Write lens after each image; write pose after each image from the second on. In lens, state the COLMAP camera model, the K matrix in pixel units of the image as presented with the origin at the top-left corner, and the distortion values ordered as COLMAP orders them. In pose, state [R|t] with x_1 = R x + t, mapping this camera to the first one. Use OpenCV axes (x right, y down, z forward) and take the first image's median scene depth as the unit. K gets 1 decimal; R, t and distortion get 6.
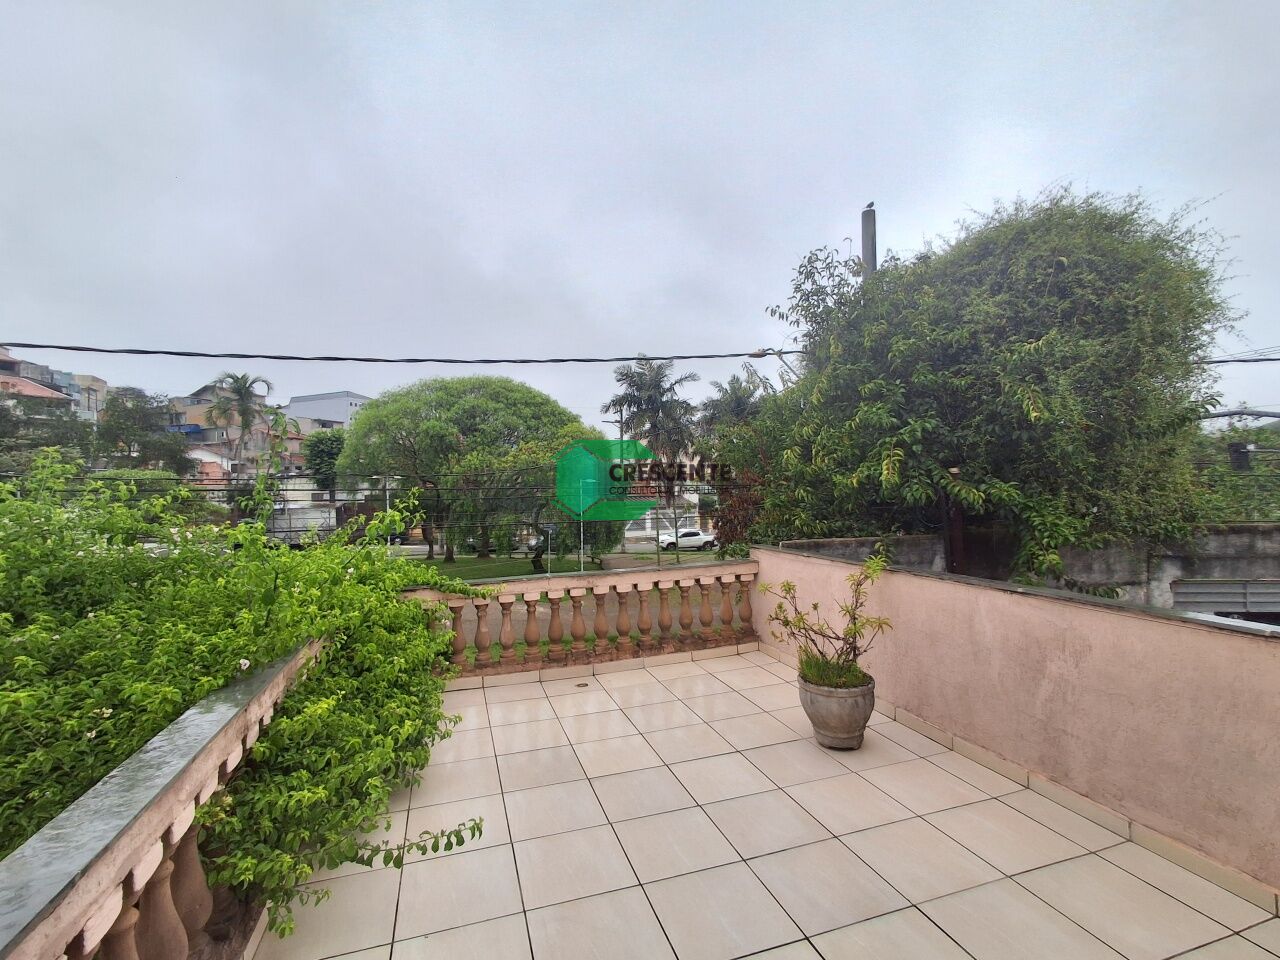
lens RADIAL K [[579.3, 0, 635.0], [0, 579.3, 481.1], [0, 0, 1]] dist [-0.001090, 0.002211]
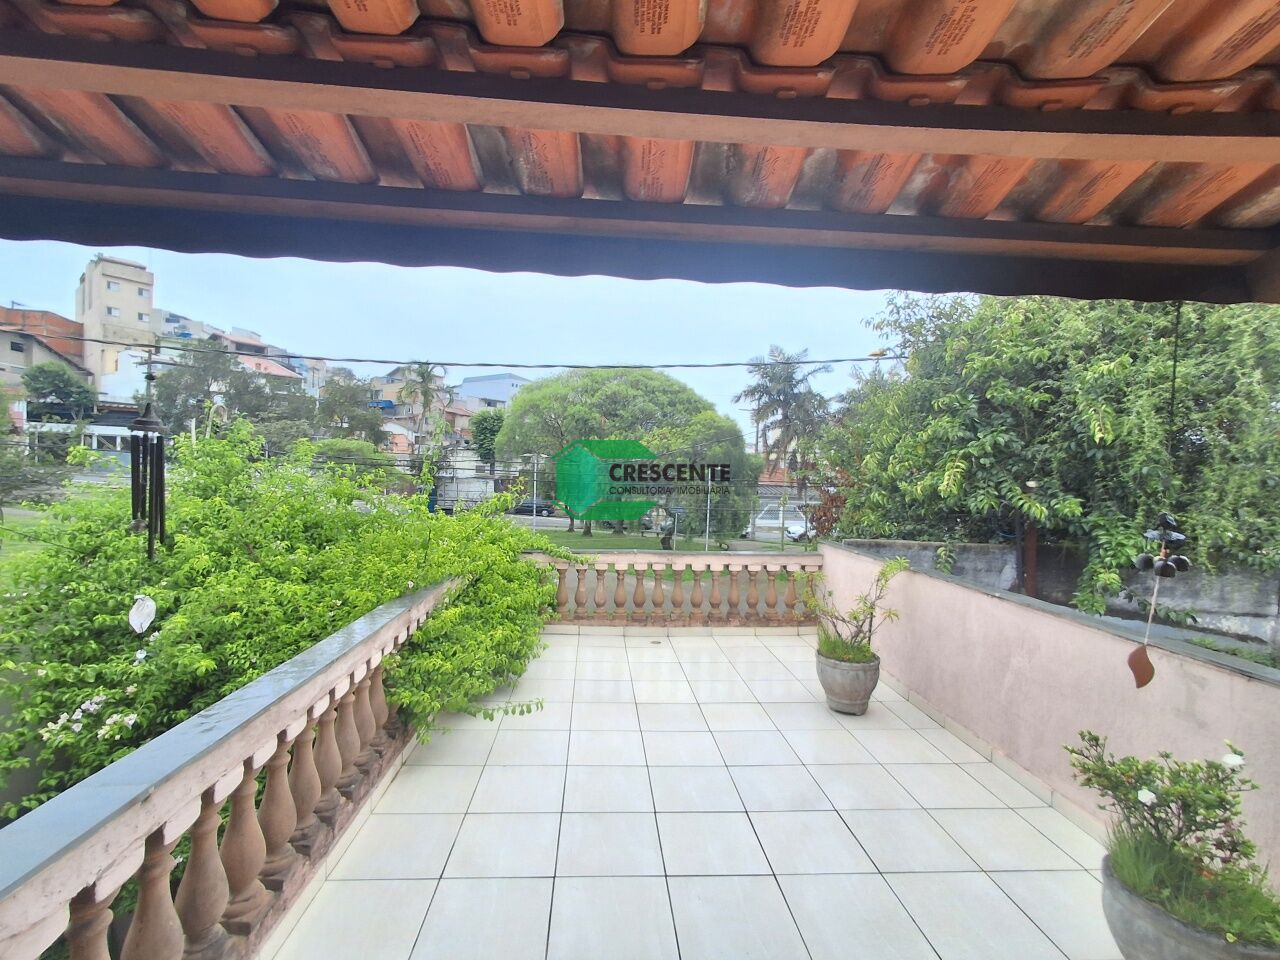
lens RADIAL K [[579.3, 0, 637.6], [0, 579.3, 479.9], [0, 0, 1]] dist [-0.001090, 0.002211]
pose [[0.969794, 0.057525, -0.237047, 0.132374], [-0.051290, 0.998158, 0.032395, -0.025528], [0.238474, -0.019259, 0.970958, -0.177754]]
